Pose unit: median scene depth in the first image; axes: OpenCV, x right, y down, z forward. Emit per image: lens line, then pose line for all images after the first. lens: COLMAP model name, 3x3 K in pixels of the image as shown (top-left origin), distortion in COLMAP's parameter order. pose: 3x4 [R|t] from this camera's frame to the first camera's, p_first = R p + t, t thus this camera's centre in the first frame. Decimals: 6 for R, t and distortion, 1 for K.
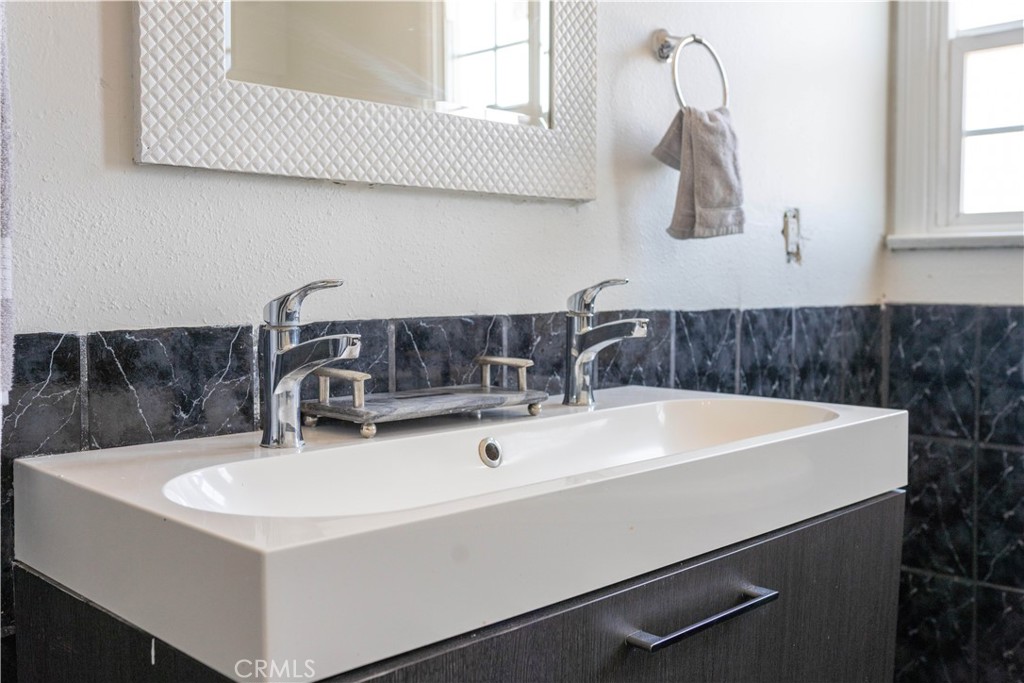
lens RADIAL K [[1019.4, 0, 512.0], [0, 1019.4, 341.5], [0, 0, 1]] dist [-0.045464, 0.032013]
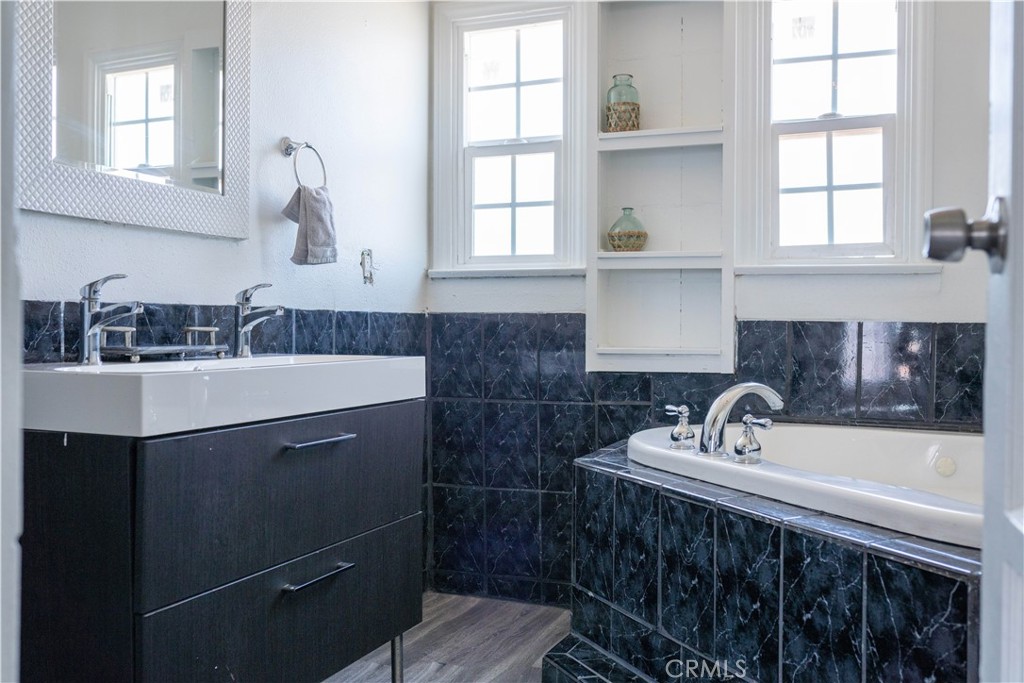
lens RADIAL K [[1019.4, 0, 512.0], [0, 1019.4, 341.5], [0, 0, 1]] dist [-0.045464, 0.032013]
pose [[0.923429, 0.000209, 0.383769, -0.147646], [0.018365, 0.998830, -0.044734, 0.103619], [-0.383329, 0.048357, 0.922345, -0.644357]]
